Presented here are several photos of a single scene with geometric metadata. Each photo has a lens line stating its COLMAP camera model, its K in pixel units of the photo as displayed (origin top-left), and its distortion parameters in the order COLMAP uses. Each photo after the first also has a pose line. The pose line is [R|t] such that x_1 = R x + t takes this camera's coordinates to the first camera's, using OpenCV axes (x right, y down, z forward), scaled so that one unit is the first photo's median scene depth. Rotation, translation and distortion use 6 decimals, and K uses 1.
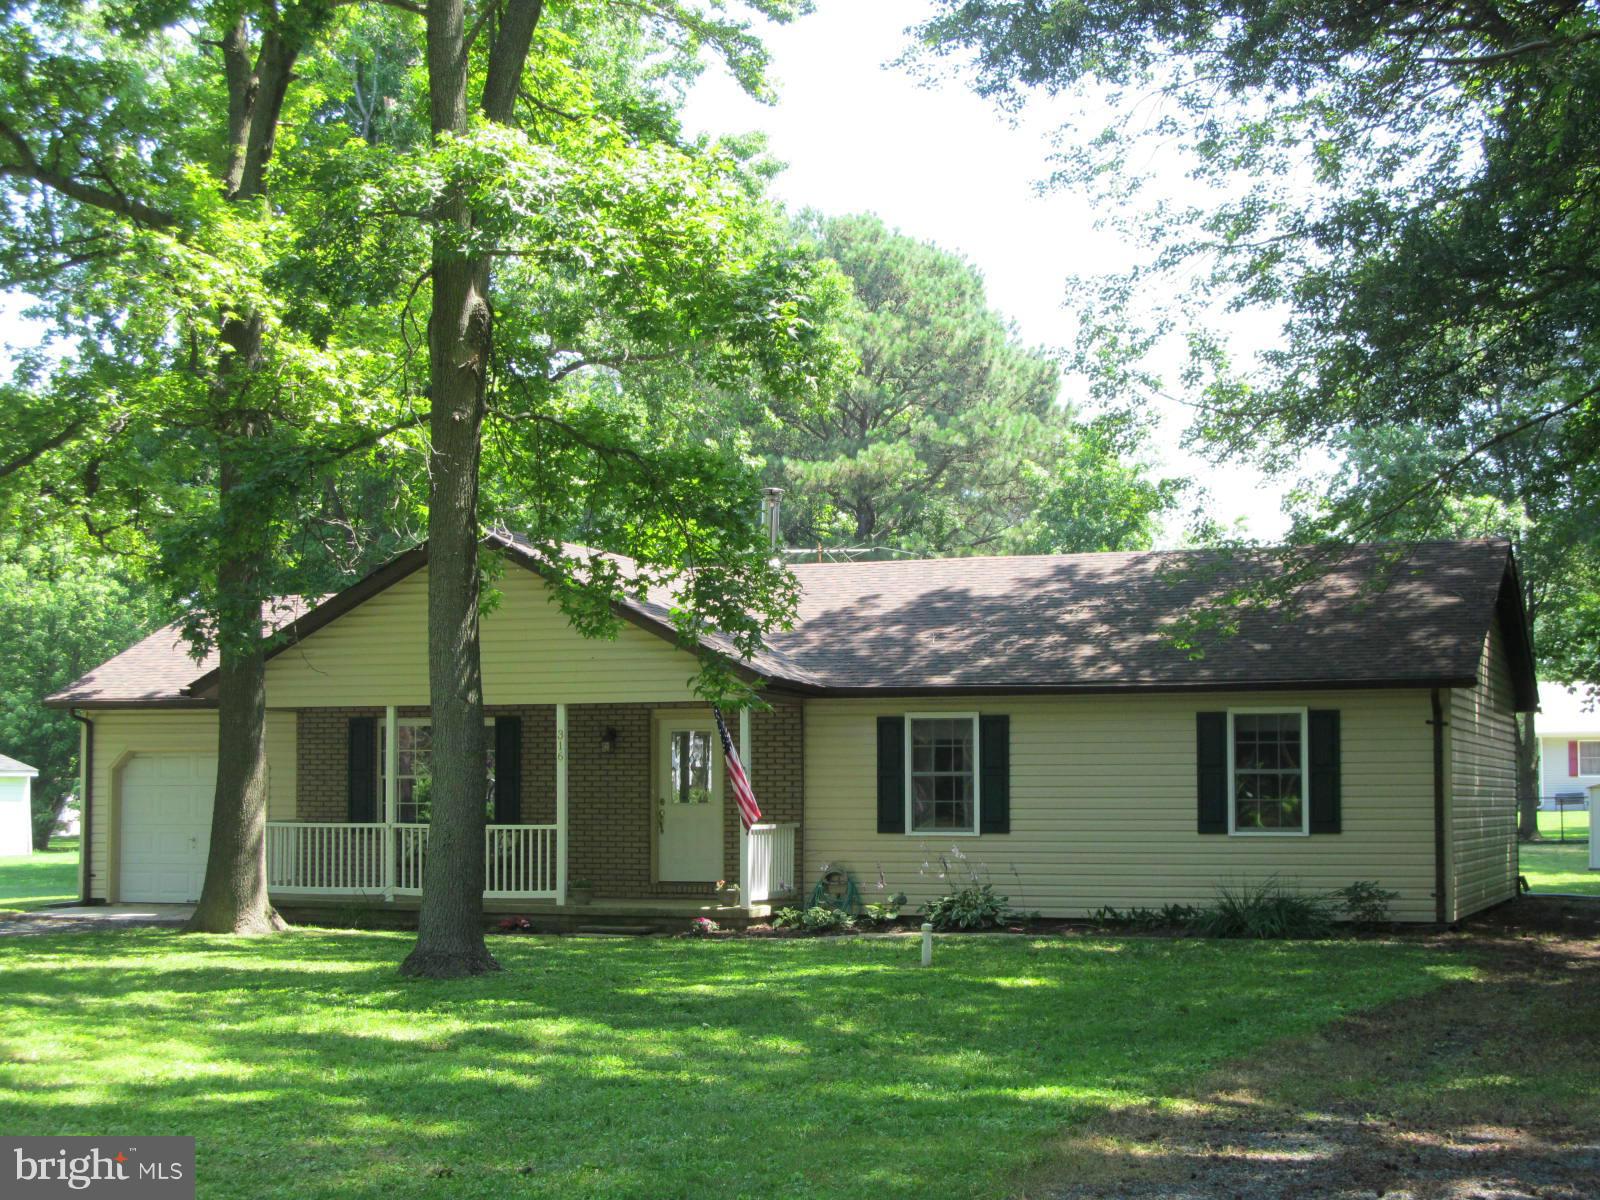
lens RADIAL K [[2559.7, 0, 800.0], [0, 2559.7, 600.0], [0, 0, 1]] dist [-0.105042, 0.040267]
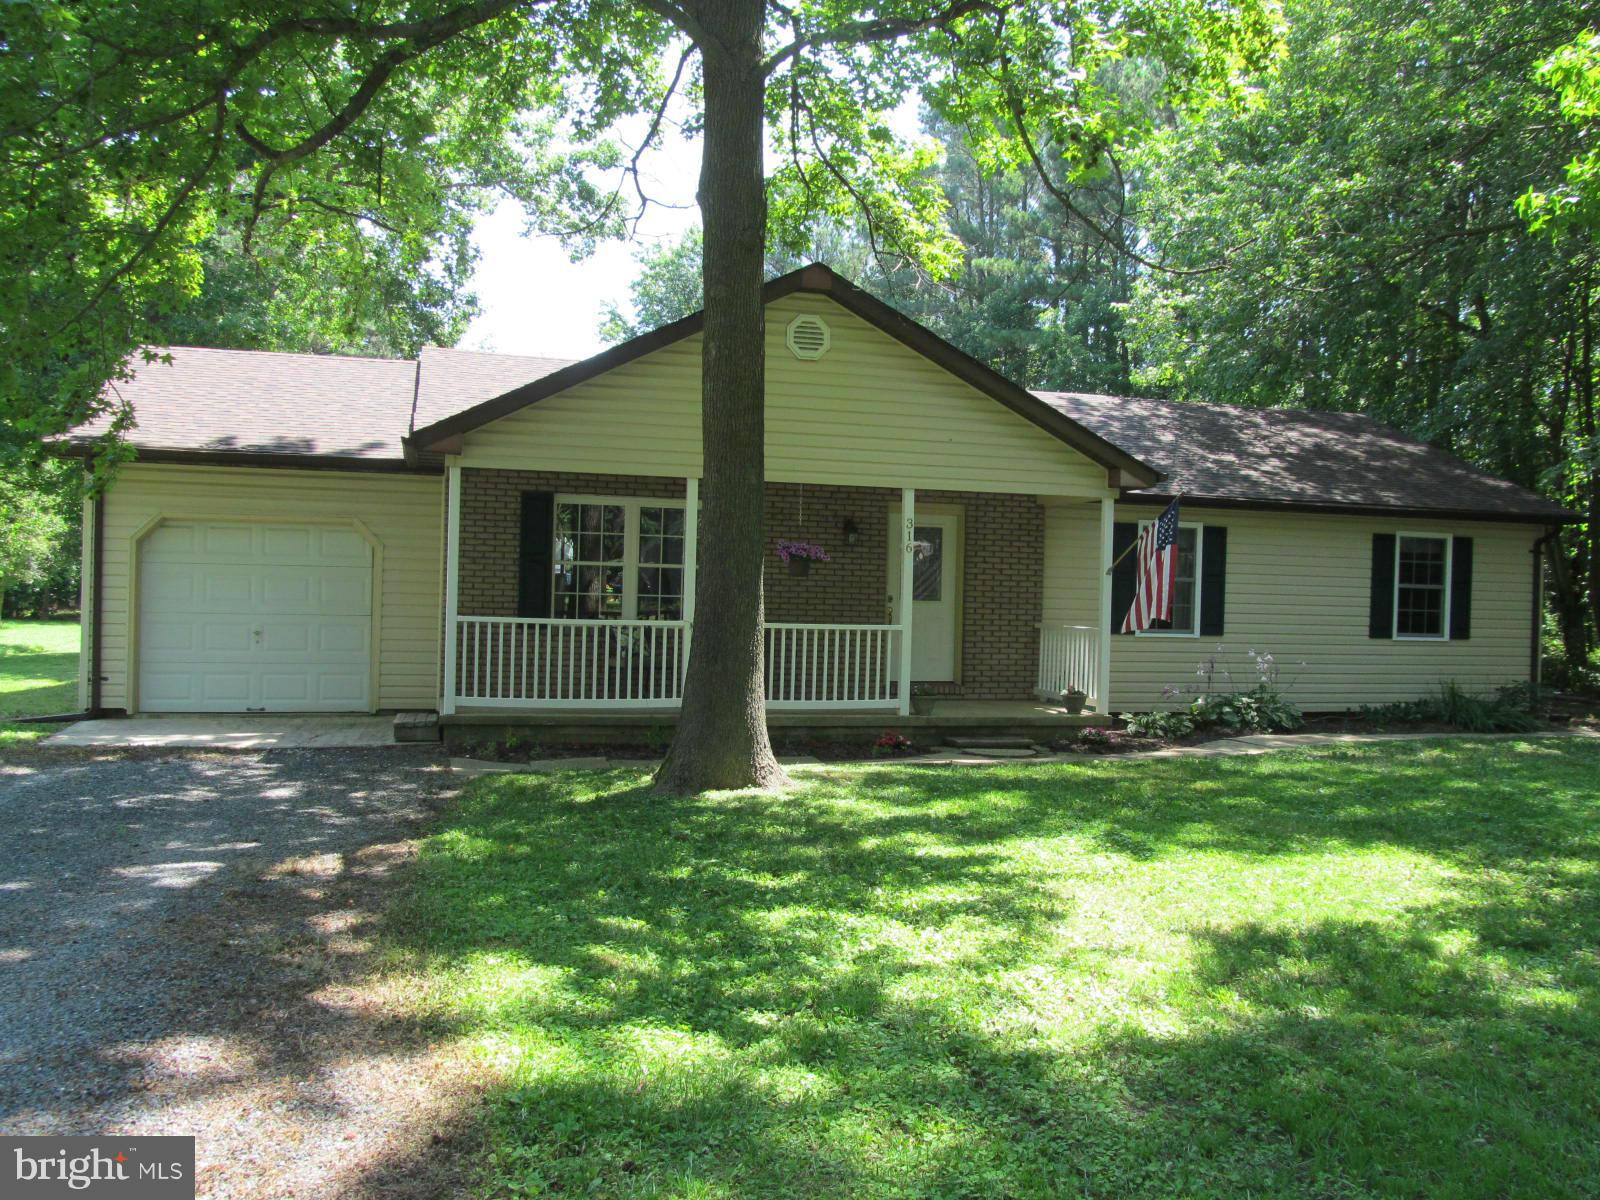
lens RADIAL K [[1334.5, 0, 800.0], [0, 1334.5, 600.0], [0, 0, 1]] dist [-0.048714, 0.006017]
pose [[0.807083, 0.016865, 0.590198, -0.397848], [-0.071463, 0.995034, 0.069290, 0.049868], [-0.586098, -0.098100, 0.804280, 0.652084]]
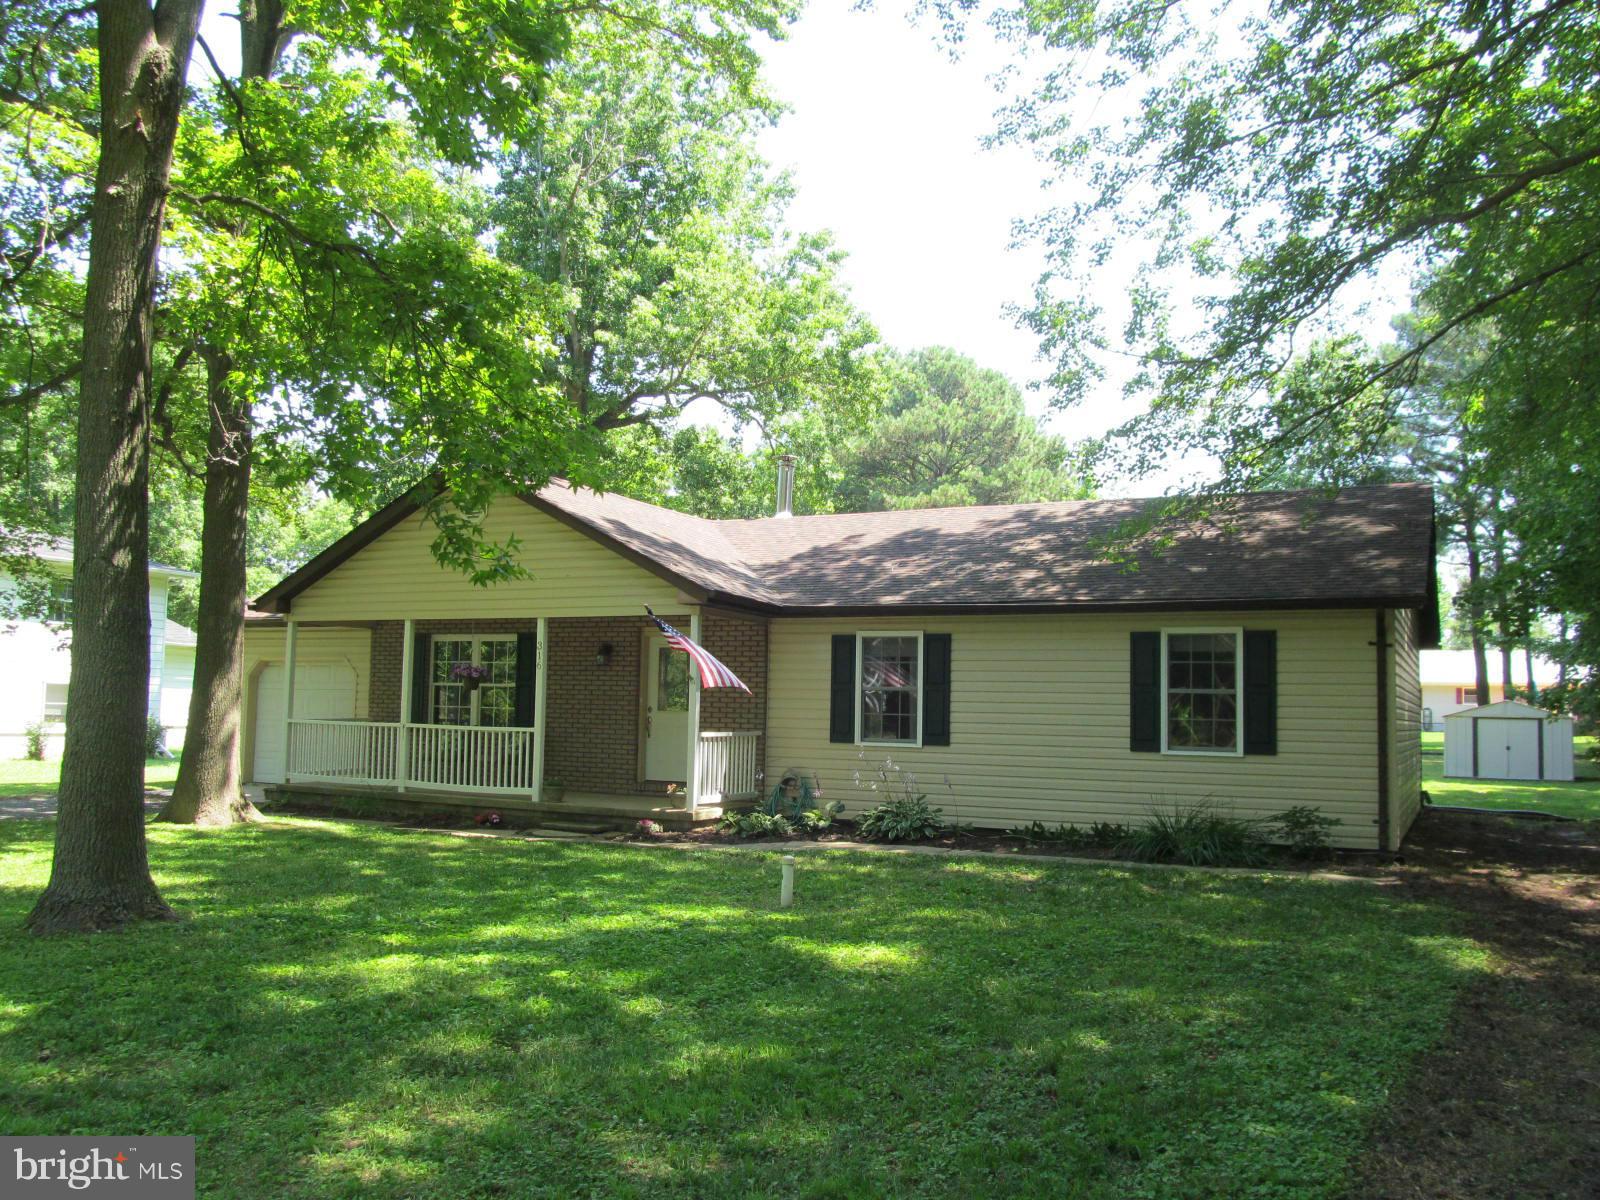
lens RADIAL K [[1334.5, 0, 800.0], [0, 1334.5, 600.0], [0, 0, 1]] dist [-0.048714, 0.006017]
pose [[0.993732, 0.012037, -0.111137, 0.081061], [-0.012818, 0.999898, -0.006317, 0.035405], [0.111049, 0.007702, 0.993785, 0.446046]]
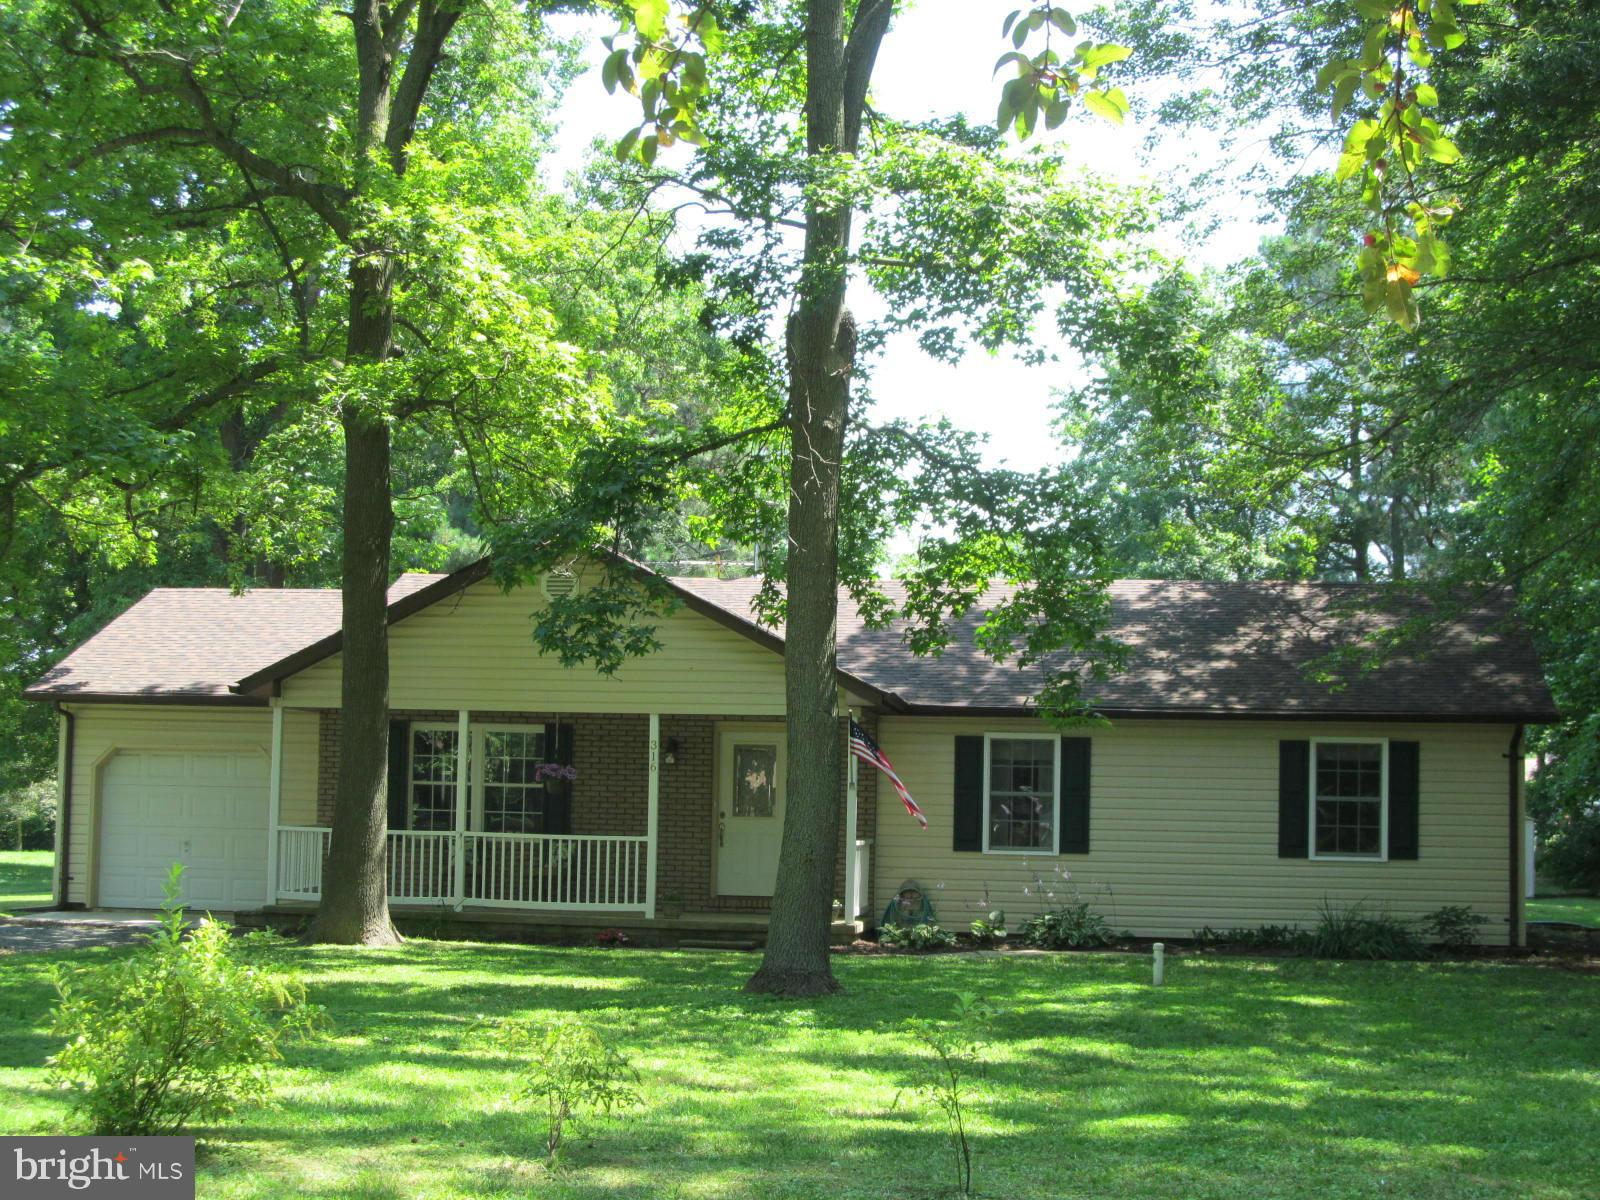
lens RADIAL K [[2559.7, 0, 800.0], [0, 2559.7, 600.0], [0, 0, 1]] dist [-0.105042, 0.040267]
pose [[0.978840, 0.038489, 0.200977, -0.239477], [-0.037789, 0.999259, -0.007319, 0.002039], [-0.201109, -0.000430, 0.979569, 0.025548]]
